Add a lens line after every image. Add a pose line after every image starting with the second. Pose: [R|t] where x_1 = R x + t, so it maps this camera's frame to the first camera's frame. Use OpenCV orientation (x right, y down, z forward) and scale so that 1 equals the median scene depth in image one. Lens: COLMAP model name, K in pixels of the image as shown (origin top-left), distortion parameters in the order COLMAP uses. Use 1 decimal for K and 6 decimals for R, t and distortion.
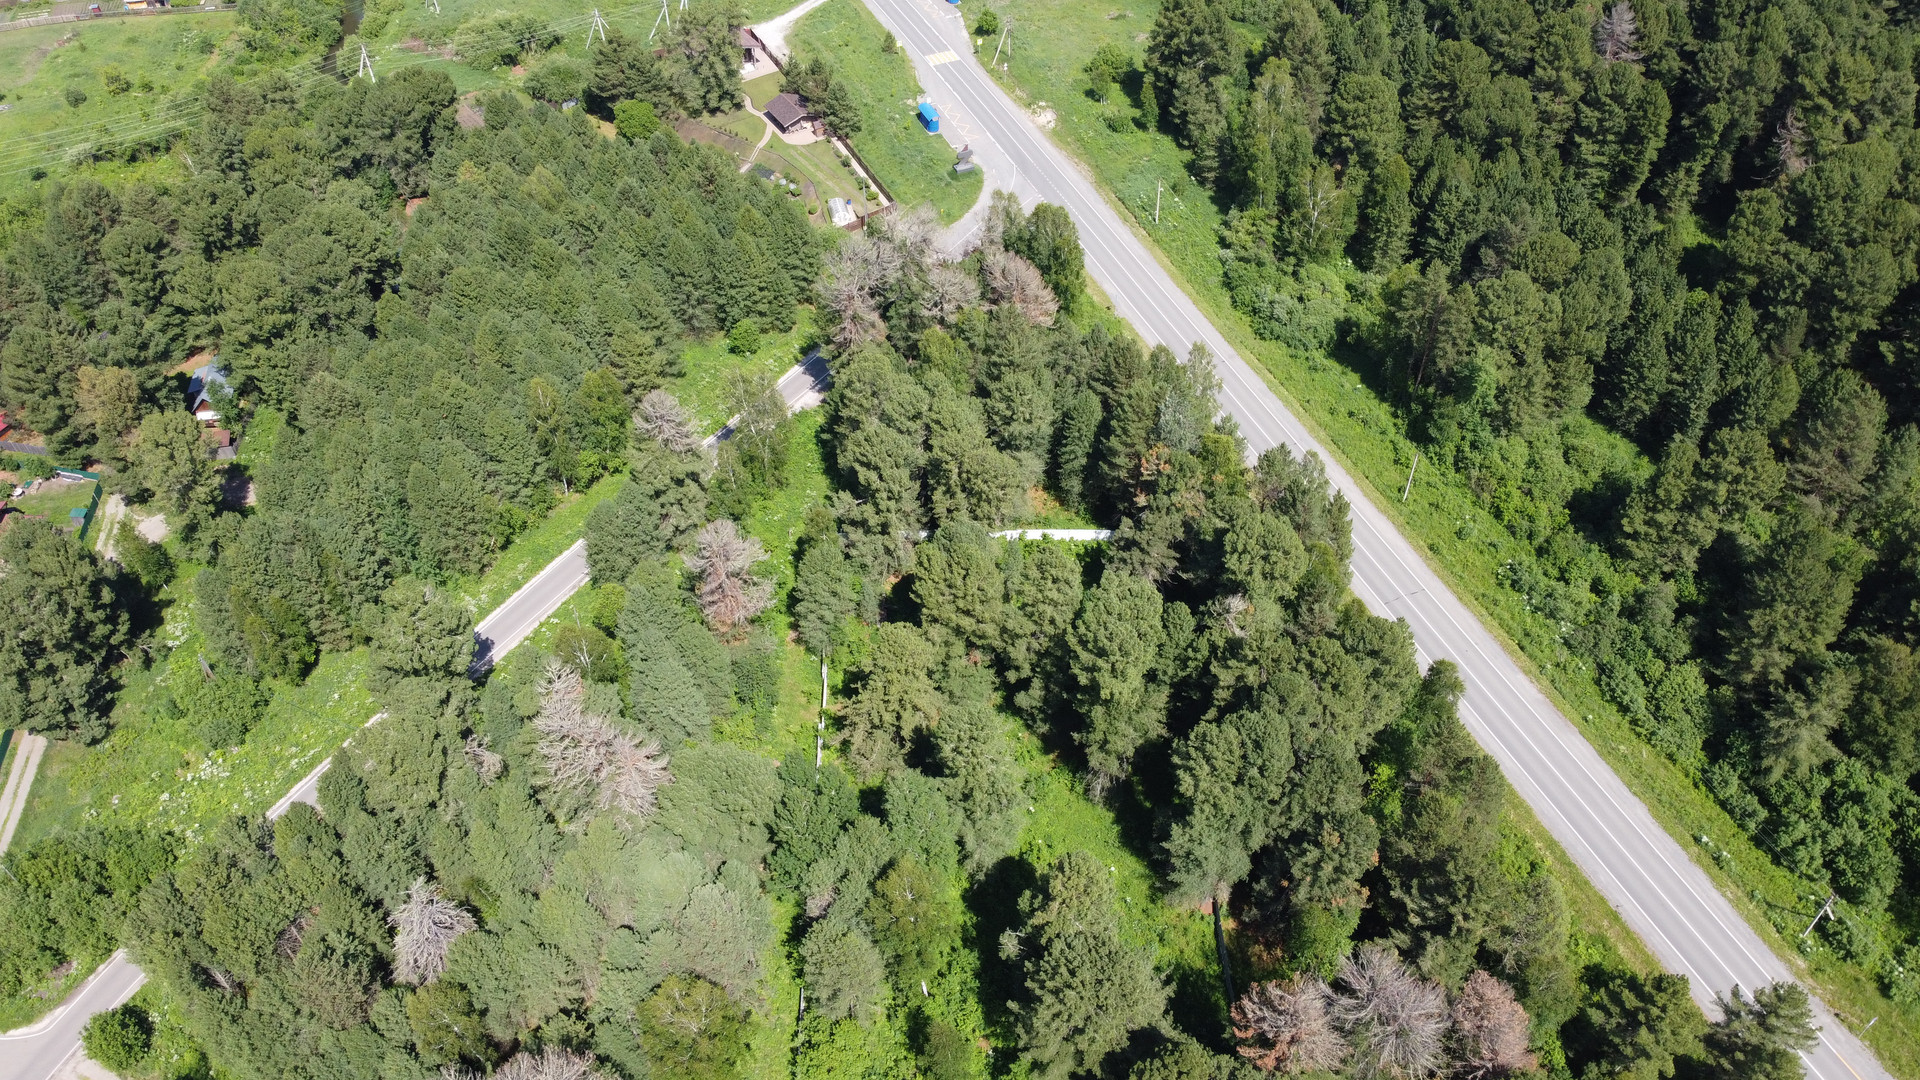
lens RADIAL K [[1455.2, 0, 976.5], [0, 1455.2, 531.3], [0, 0, 1]] dist [-0.009985, -0.002166]
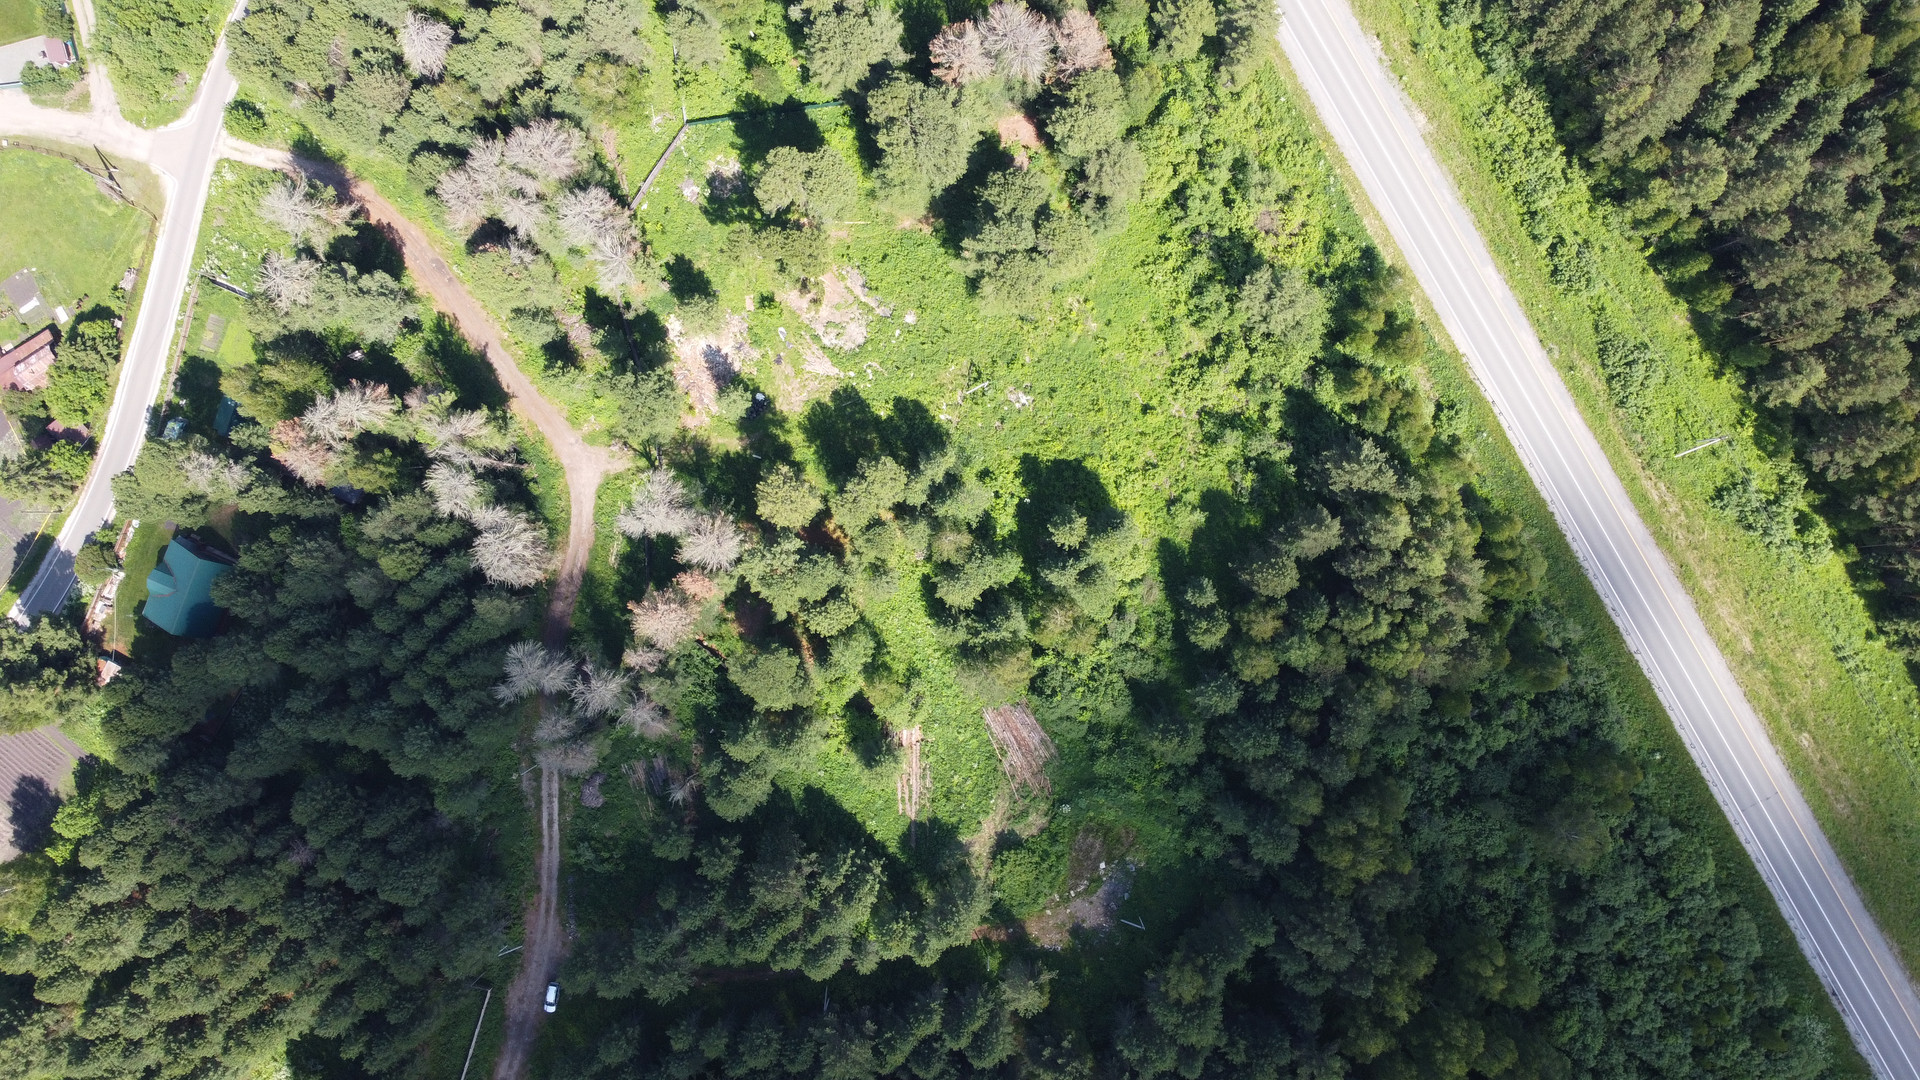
lens RADIAL K [[1465.9, 0, 970.0], [0, 1465.9, 525.9], [0, 0, 1]] dist [-0.007630, -0.006126]
pose [[0.992845, -0.119354, 0.003753, 0.123056], [0.082587, 0.709021, 0.700335, -0.373112], [-0.086249, -0.695014, 0.713805, -0.483409]]
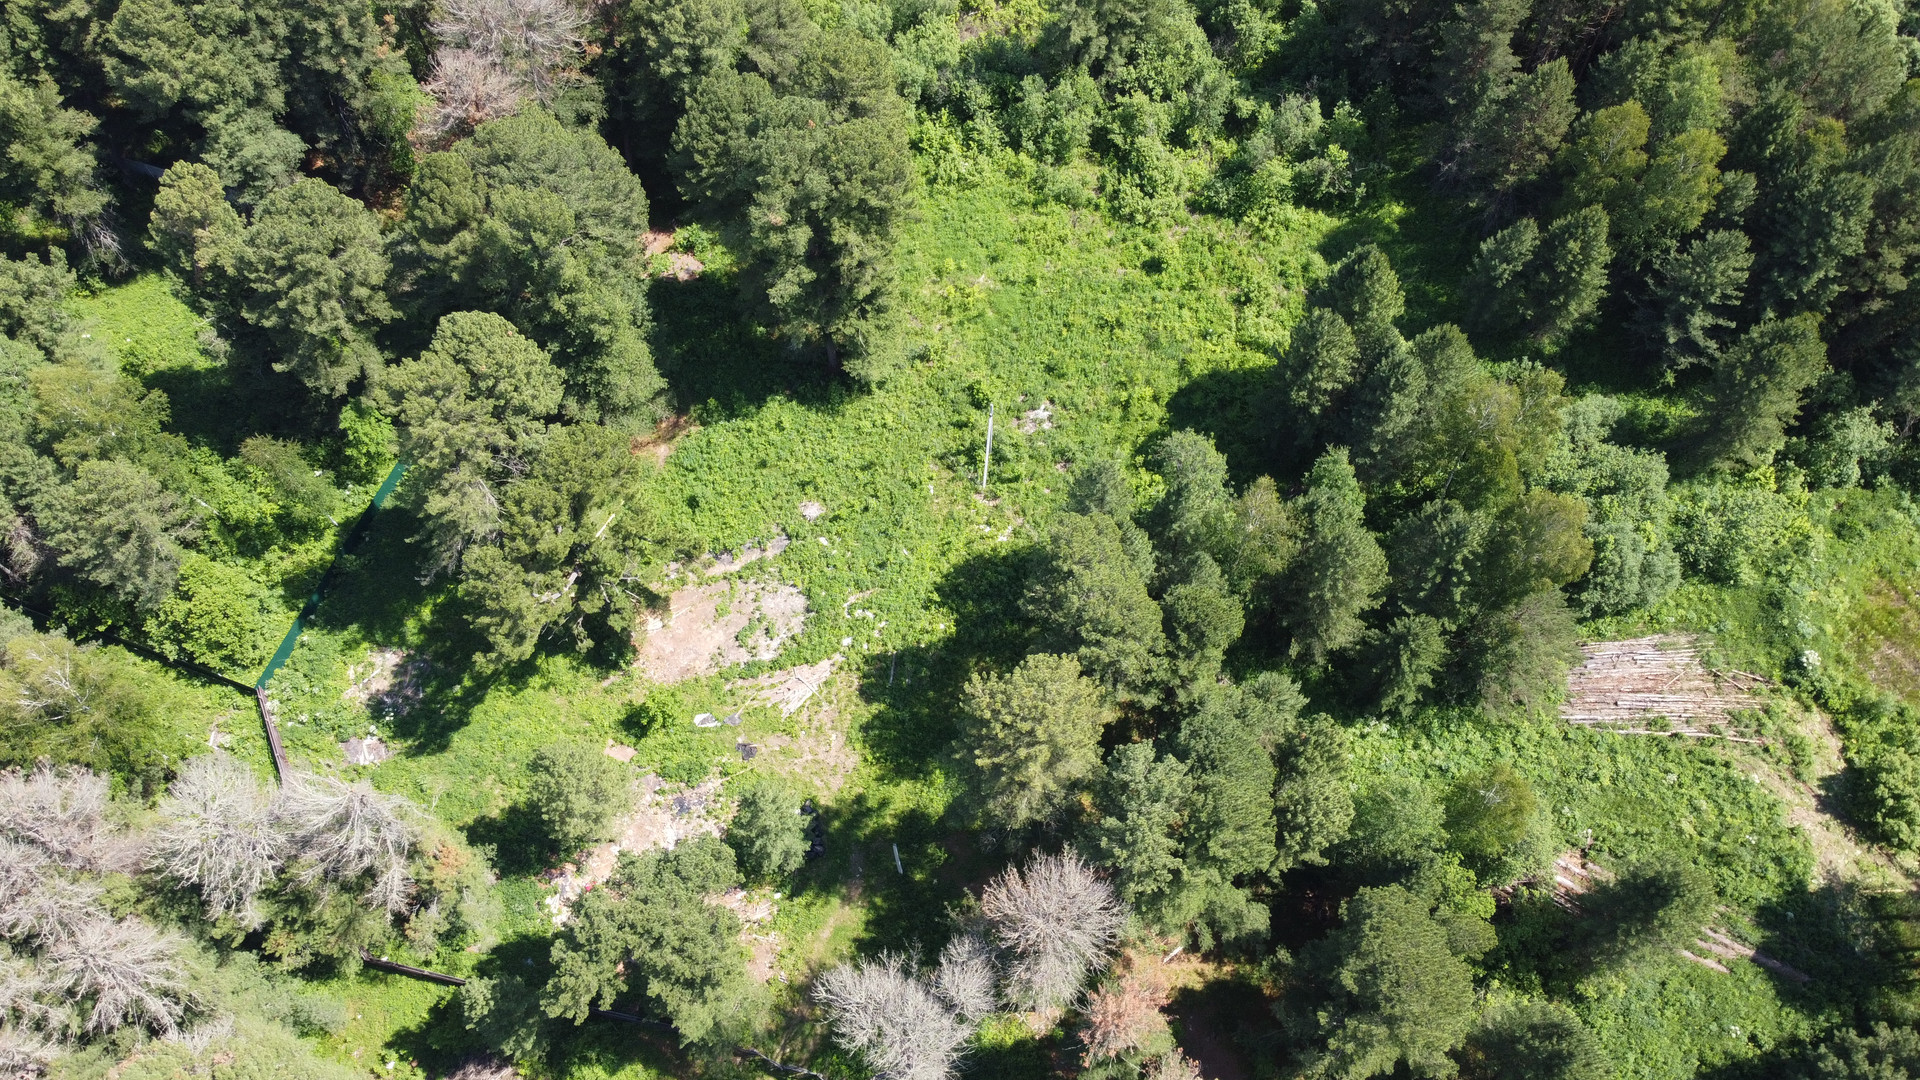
lens RADIAL K [[1456.2, 0, 965.7], [0, 1456.2, 529.9], [0, 0, 1]] dist [0.000939, -0.002903]
pose [[0.367487, -0.819848, 0.439093, -0.241636], [0.667677, 0.561233, 0.489106, 0.195875], [-0.647426, 0.113432, 0.753640, 0.085489]]
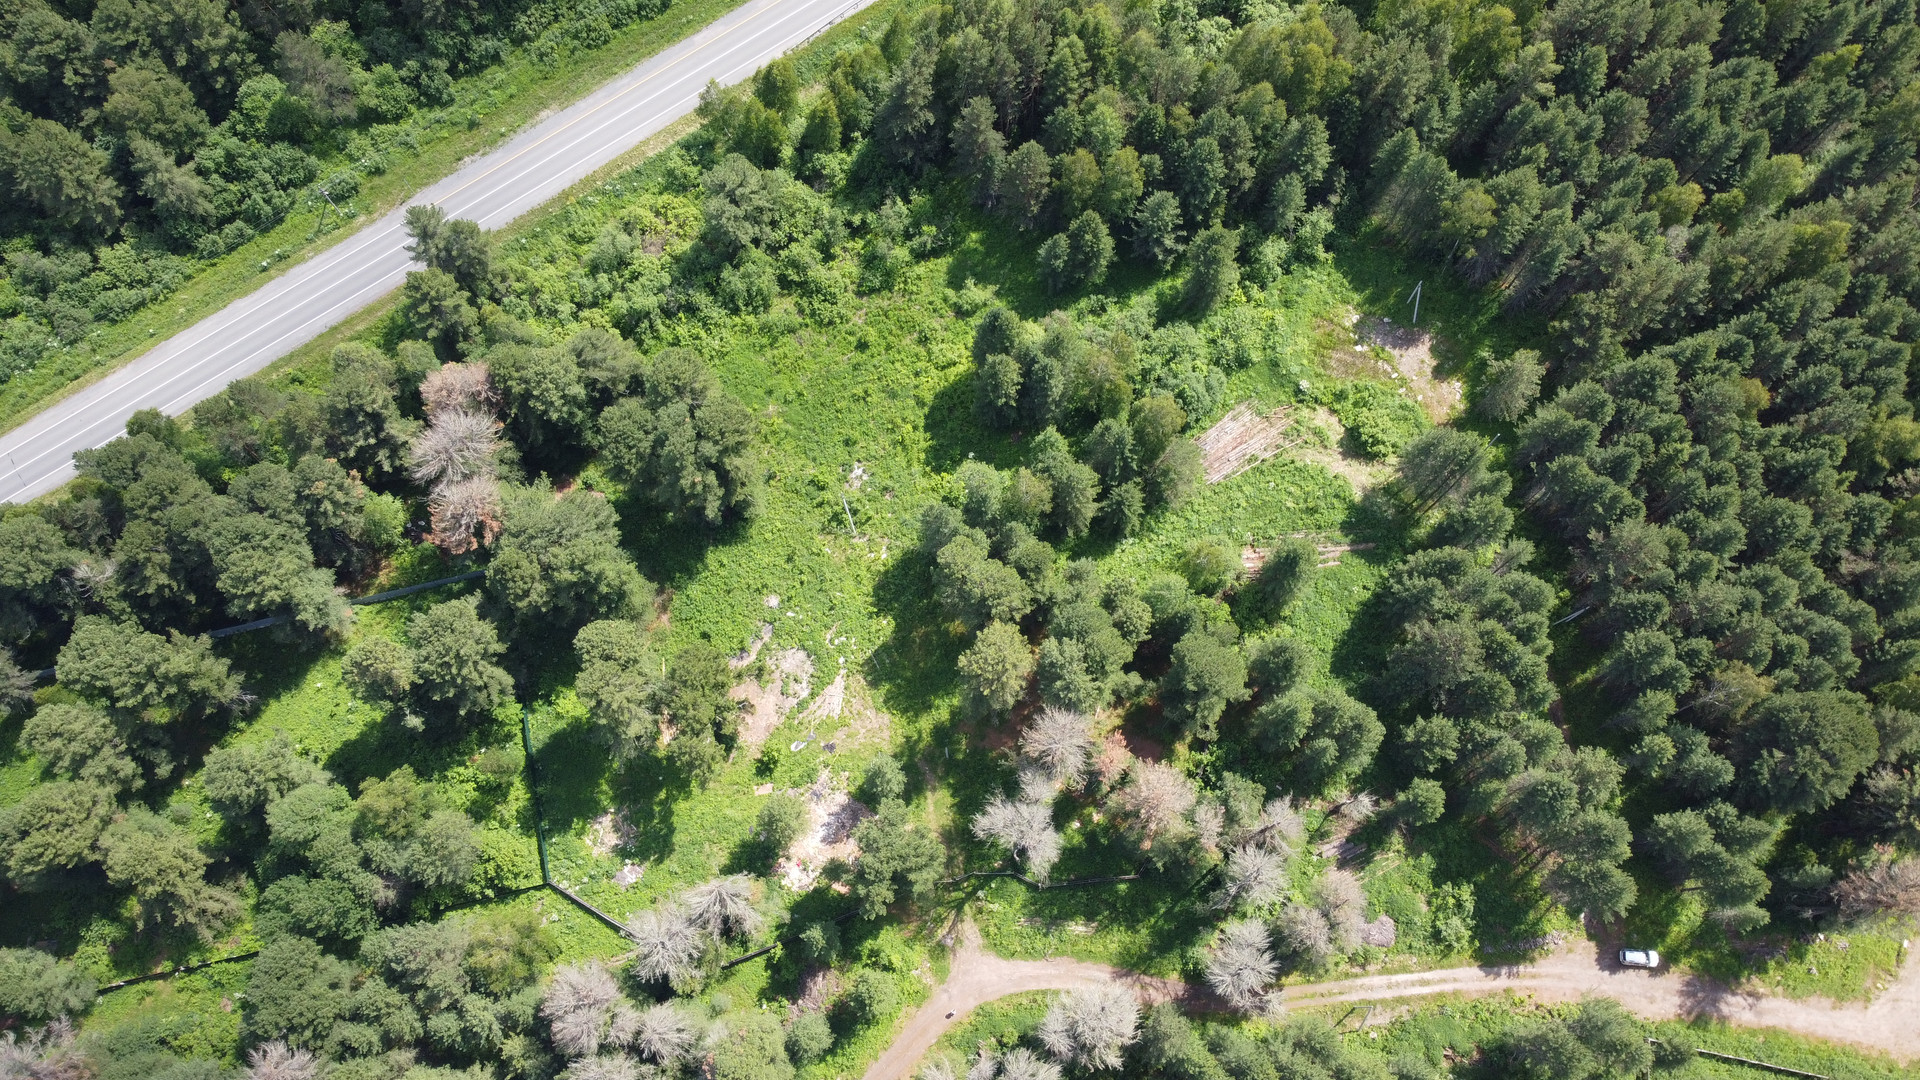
lens RADIAL K [[1457.6, 0, 967.4], [0, 1457.6, 523.3], [0, 0, 1]] dist [0.019437, -0.028354]
pose [[-0.204707, -0.926613, 0.315411, -0.291657], [0.699461, 0.086936, 0.709363, -0.283236], [-0.684725, 0.365830, 0.630333, -0.218626]]
